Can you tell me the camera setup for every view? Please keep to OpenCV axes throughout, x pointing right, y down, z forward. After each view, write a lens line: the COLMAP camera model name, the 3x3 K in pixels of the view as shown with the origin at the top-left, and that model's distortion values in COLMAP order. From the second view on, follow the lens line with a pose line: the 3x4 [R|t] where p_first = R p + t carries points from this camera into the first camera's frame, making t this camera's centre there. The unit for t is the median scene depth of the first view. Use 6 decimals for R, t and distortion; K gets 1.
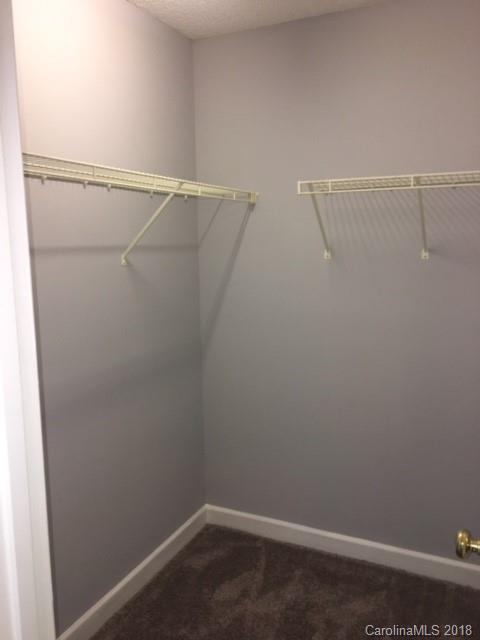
lens RADIAL K [[534.0, 0, 241.3], [0, 534.0, 318.0], [0, 0, 1]] dist [0.008728, -0.029977]
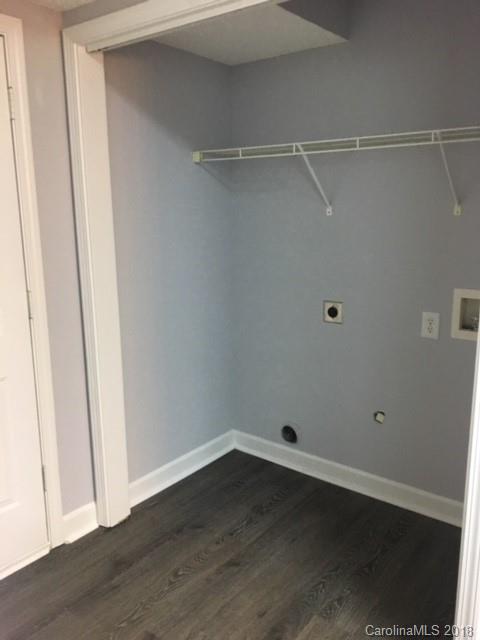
lens RADIAL K [[534.0, 0, 239.2], [0, 534.0, 321.4], [0, 0, 1]] dist [0.008728, -0.029977]
pose [[0.969562, 0.046894, -0.240314, 0.238009], [-0.026095, 0.995689, 0.089013, 0.014262], [0.243452, -0.080033, 0.966605, -0.111870]]
